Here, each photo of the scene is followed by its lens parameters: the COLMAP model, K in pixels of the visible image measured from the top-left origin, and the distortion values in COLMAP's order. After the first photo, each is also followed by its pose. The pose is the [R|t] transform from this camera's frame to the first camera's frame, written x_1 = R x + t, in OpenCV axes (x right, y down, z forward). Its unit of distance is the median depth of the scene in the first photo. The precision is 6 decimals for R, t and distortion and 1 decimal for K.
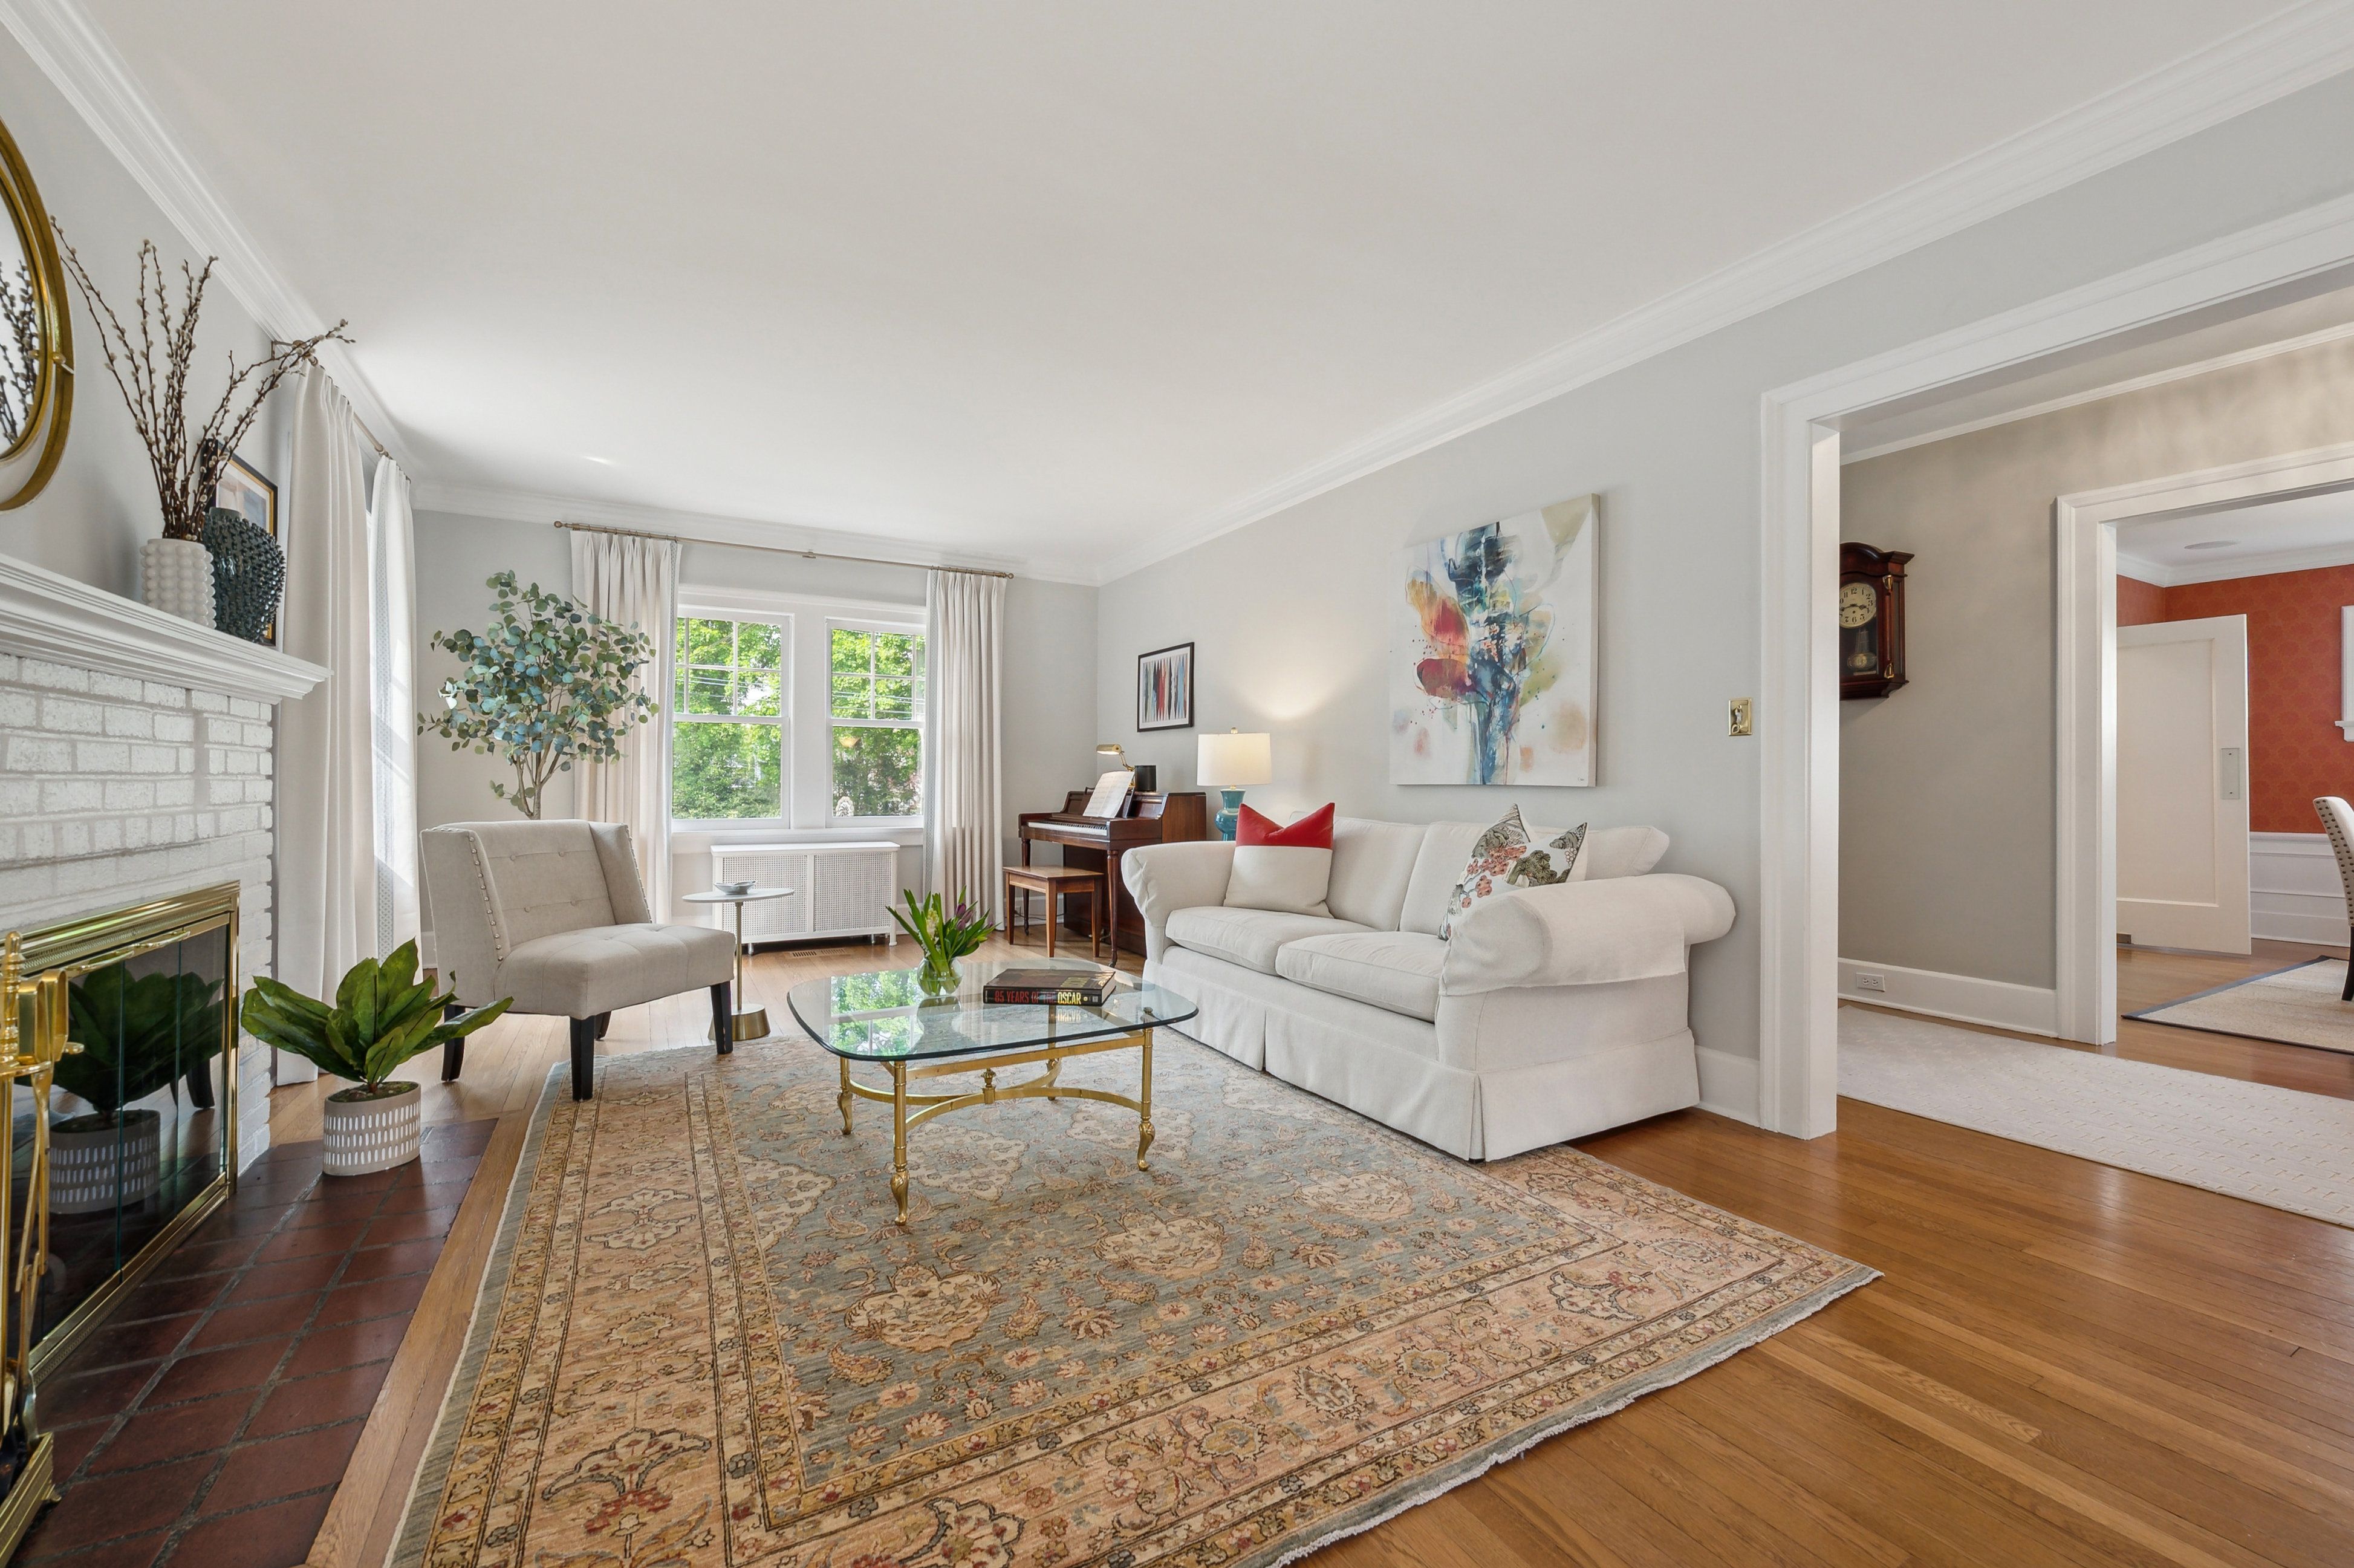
lens RADIAL K [[961.2, 0, 1171.8], [0, 961.2, 783.8], [0, 0, 1]] dist [-0.000078, -0.000225]
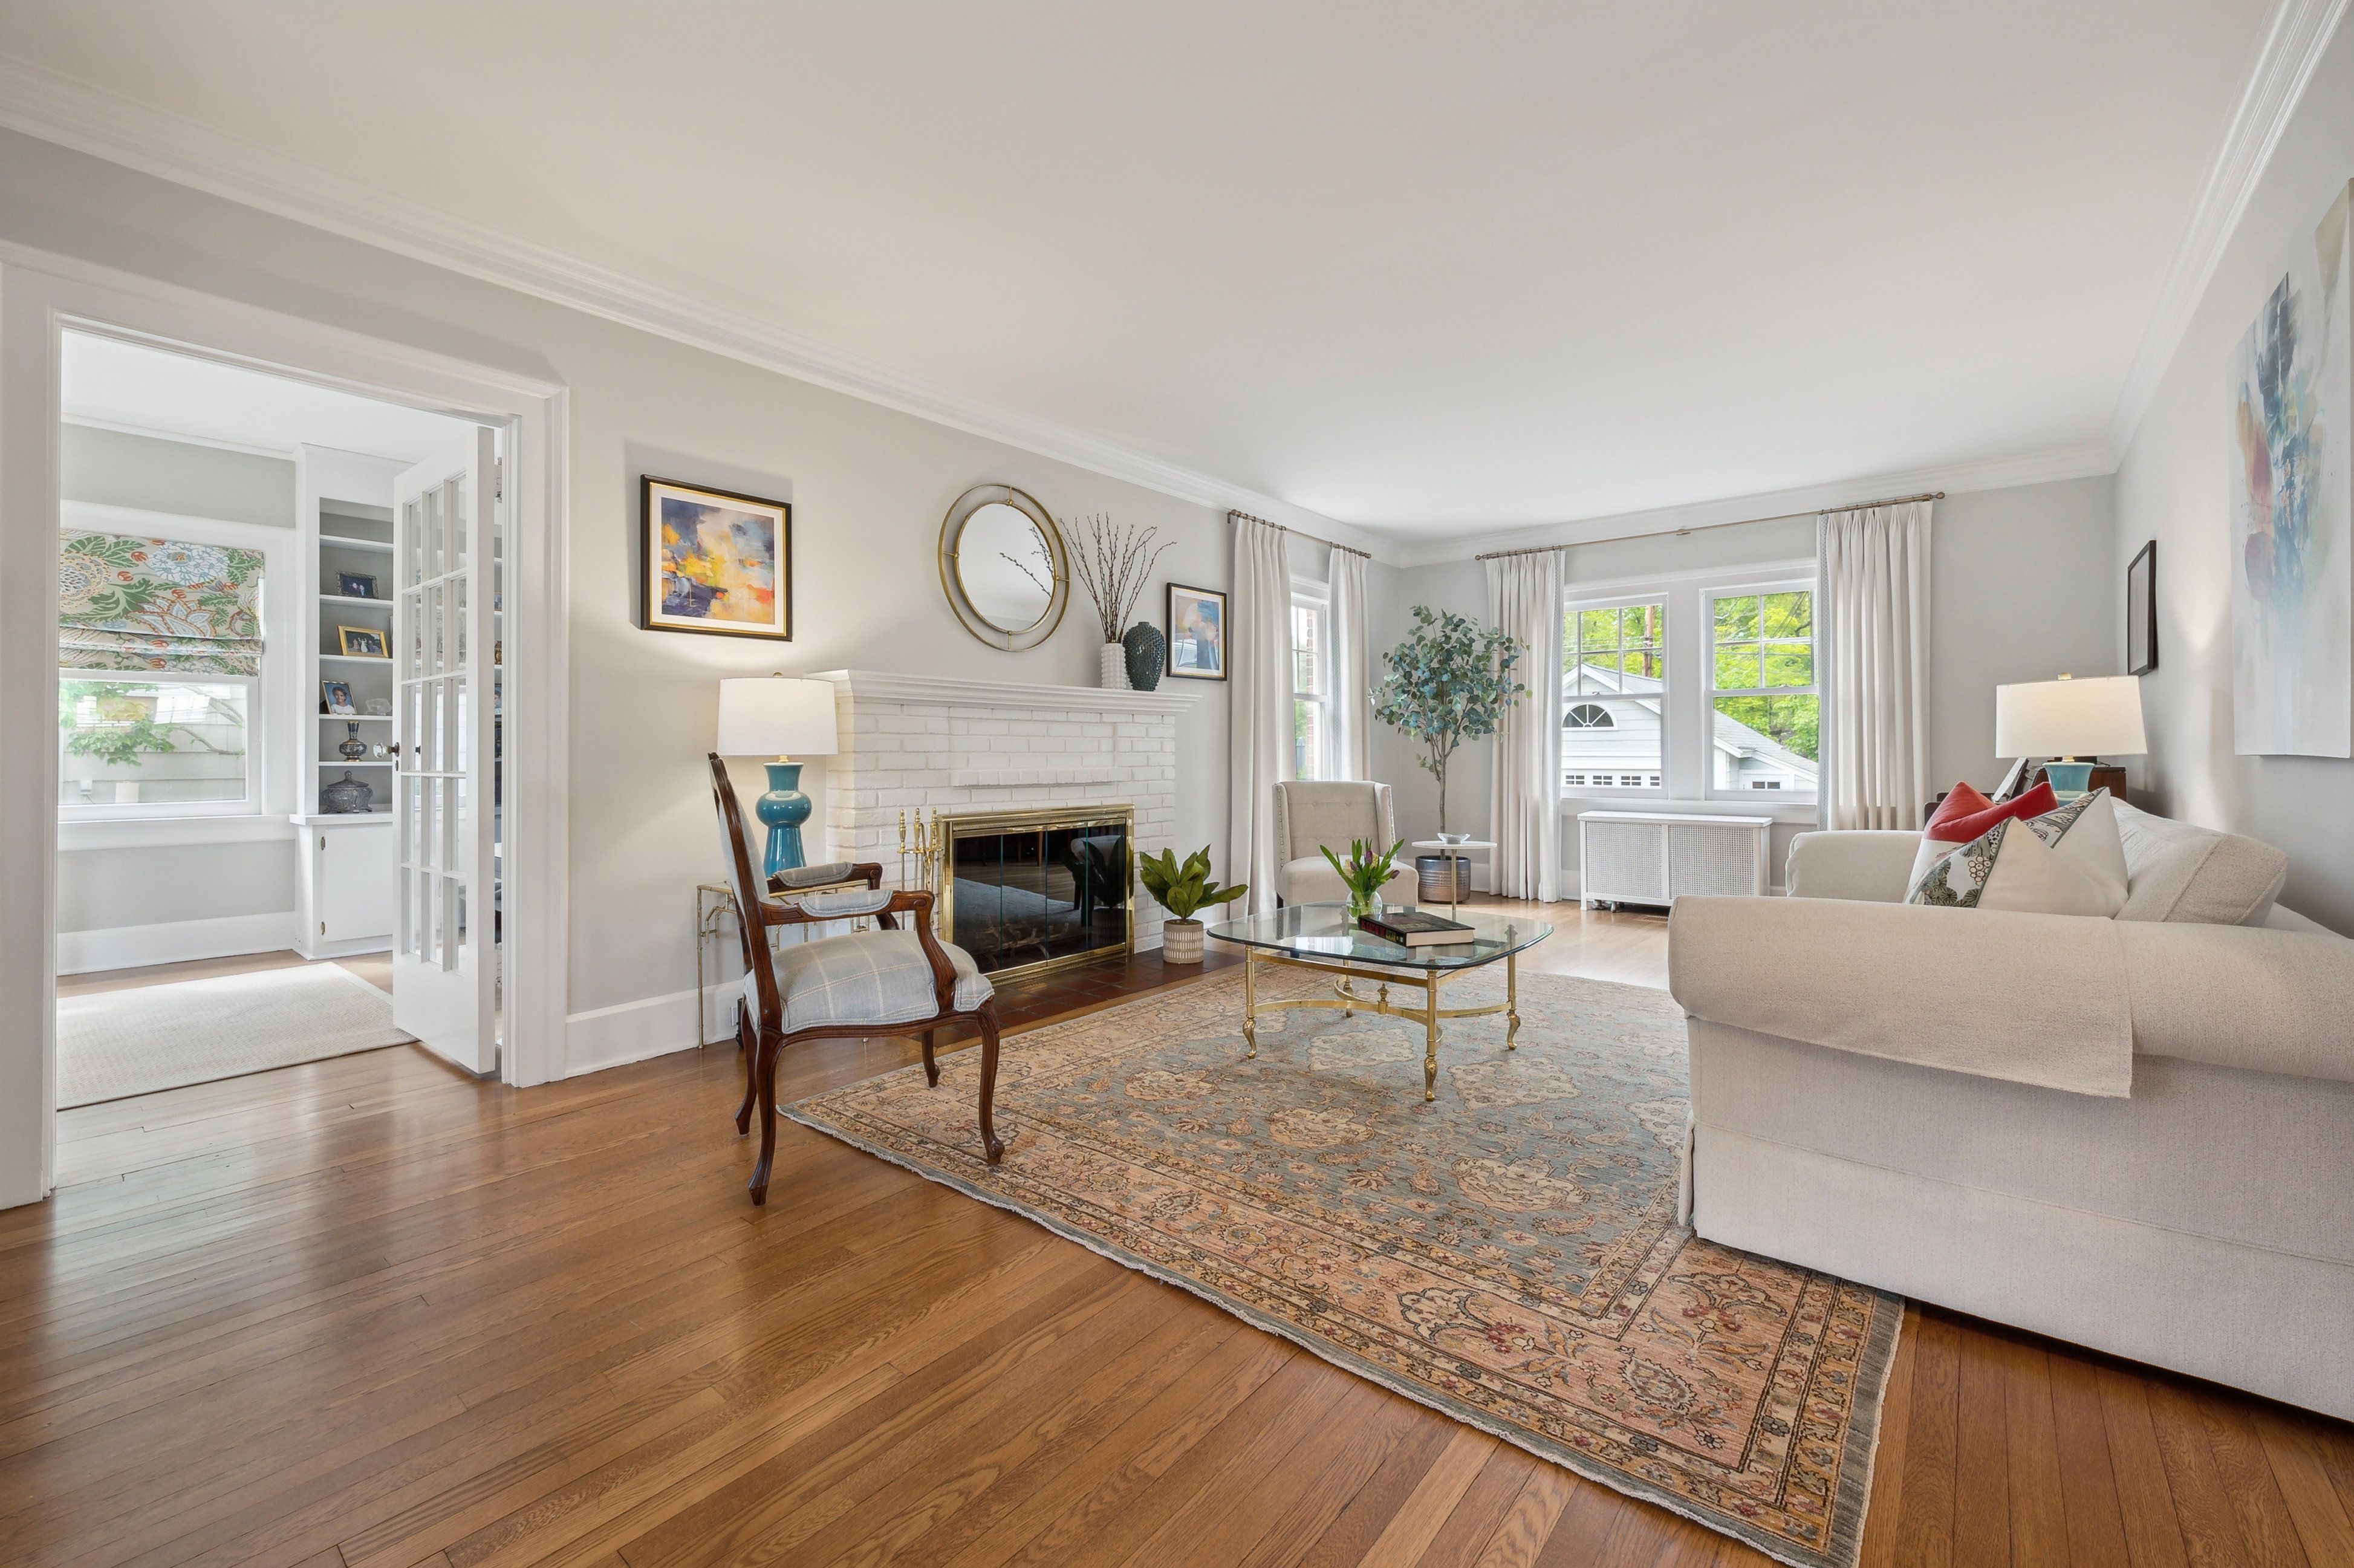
lens RADIAL K [[961.2, 0, 1188.5], [0, 961.2, 748.0], [0, 0, 1]] dist [-0.000078, -0.000225]
pose [[0.366435, -0.010278, -0.930387, 1.067079], [0.001392, 0.999944, -0.010498, 0.003974], [0.930443, 0.002552, 0.366428, 0.385011]]
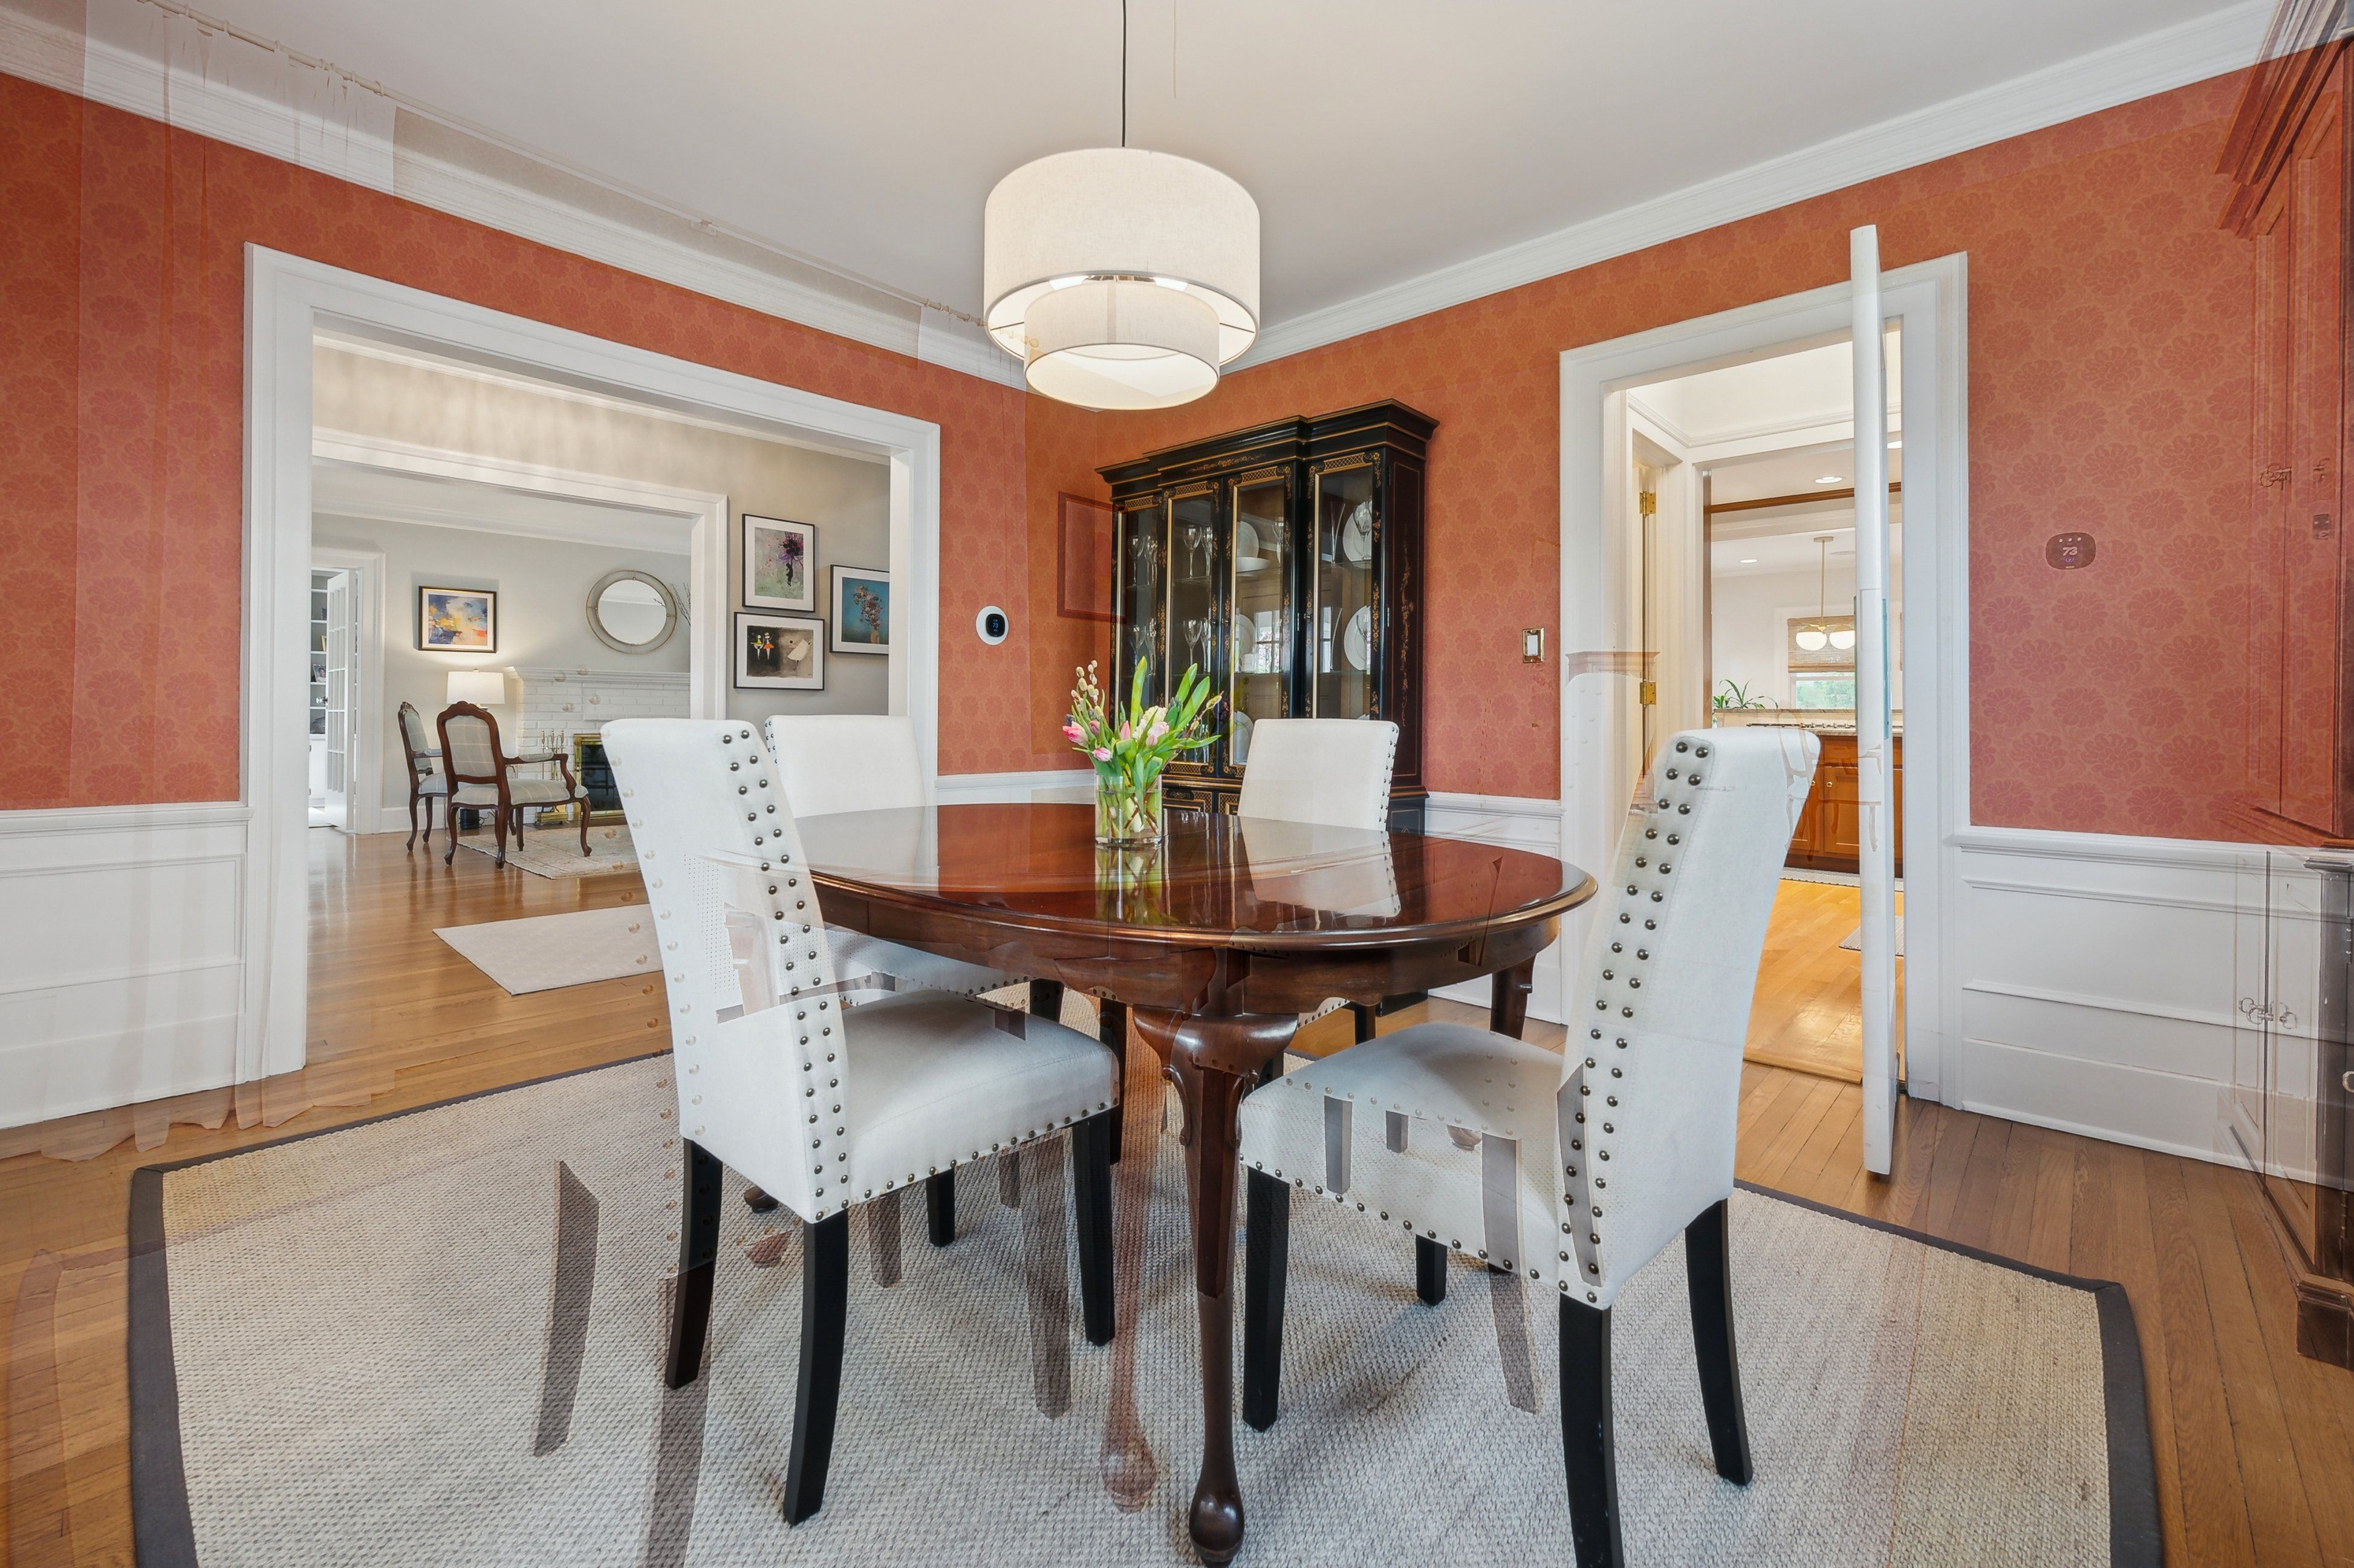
lens RADIAL K [[961.2, 0, 1163.8], [0, 961.2, 707.6], [0, 0, 1]] dist [-0.000078, -0.000225]
pose [[0.295194, -0.002082, -0.955435, 3.605883], [-0.009491, 0.999942, -0.005111, 0.005164], [0.955390, 0.010577, 0.295157, 1.743476]]
